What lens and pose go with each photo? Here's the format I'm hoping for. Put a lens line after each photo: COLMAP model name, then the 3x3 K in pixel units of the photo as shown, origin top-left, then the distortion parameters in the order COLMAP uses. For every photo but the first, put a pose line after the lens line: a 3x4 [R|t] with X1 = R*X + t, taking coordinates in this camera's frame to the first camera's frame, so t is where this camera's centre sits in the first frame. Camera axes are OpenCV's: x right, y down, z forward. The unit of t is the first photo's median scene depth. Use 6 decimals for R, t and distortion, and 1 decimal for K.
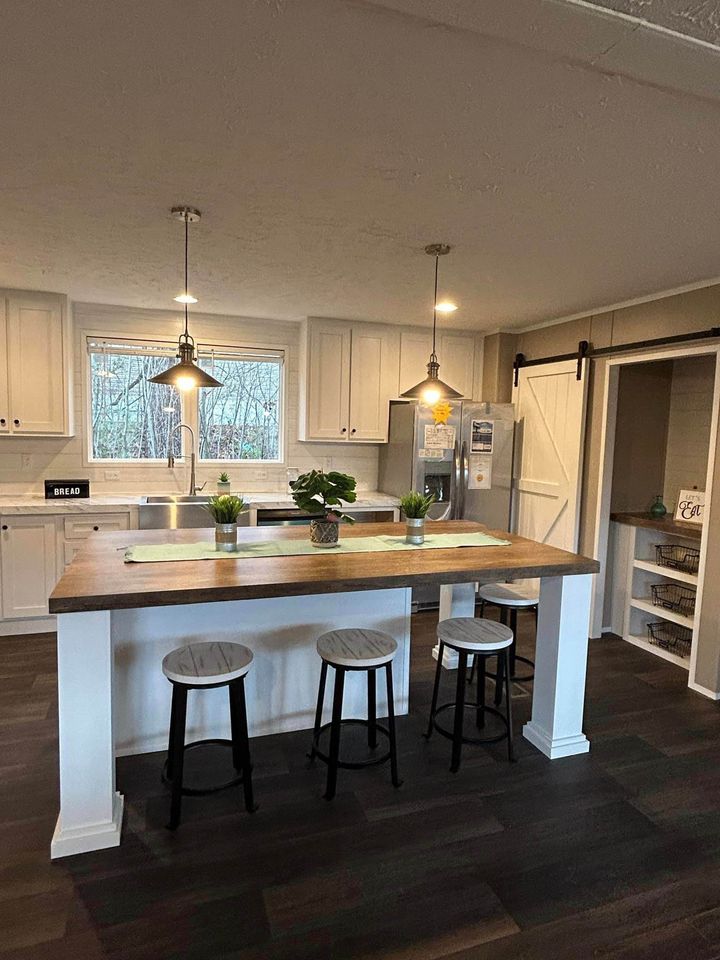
lens RADIAL K [[554.2, 0, 360.4], [0, 554.2, 480.0], [0, 0, 1]] dist [-0.006493, -0.001468]
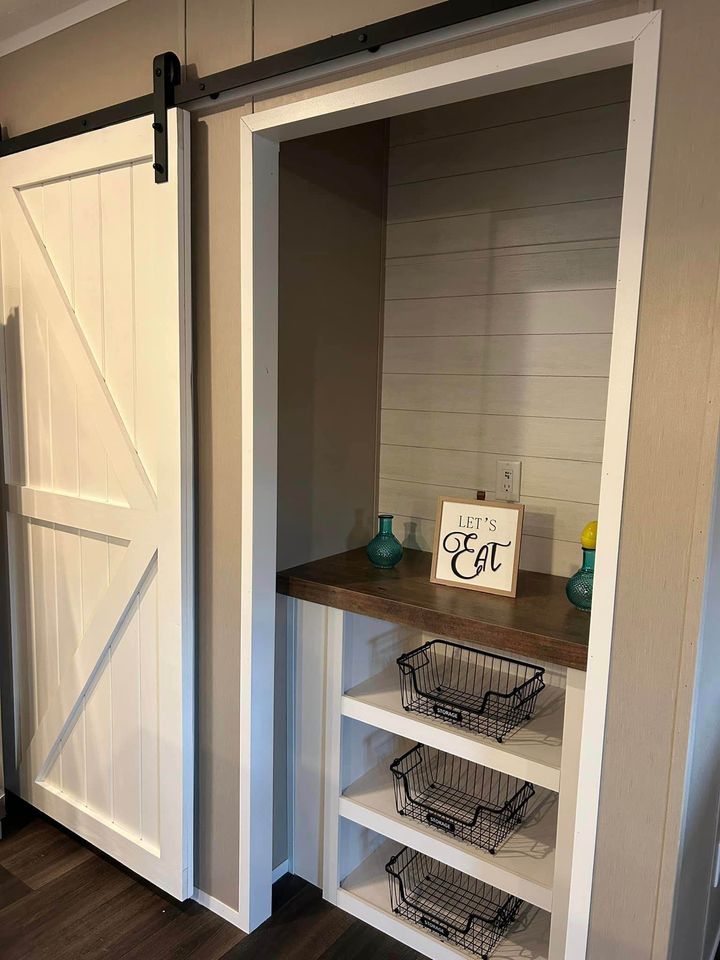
lens RADIAL K [[657.6, 0, 365.8], [0, 657.6, 471.8], [0, 0, 1]] dist [0.002379, 0.004754]
pose [[0.797166, -0.086326, 0.597557, 0.249547], [0.050542, 0.995793, 0.076432, -0.037595], [-0.601641, -0.030727, 0.798176, 0.626826]]
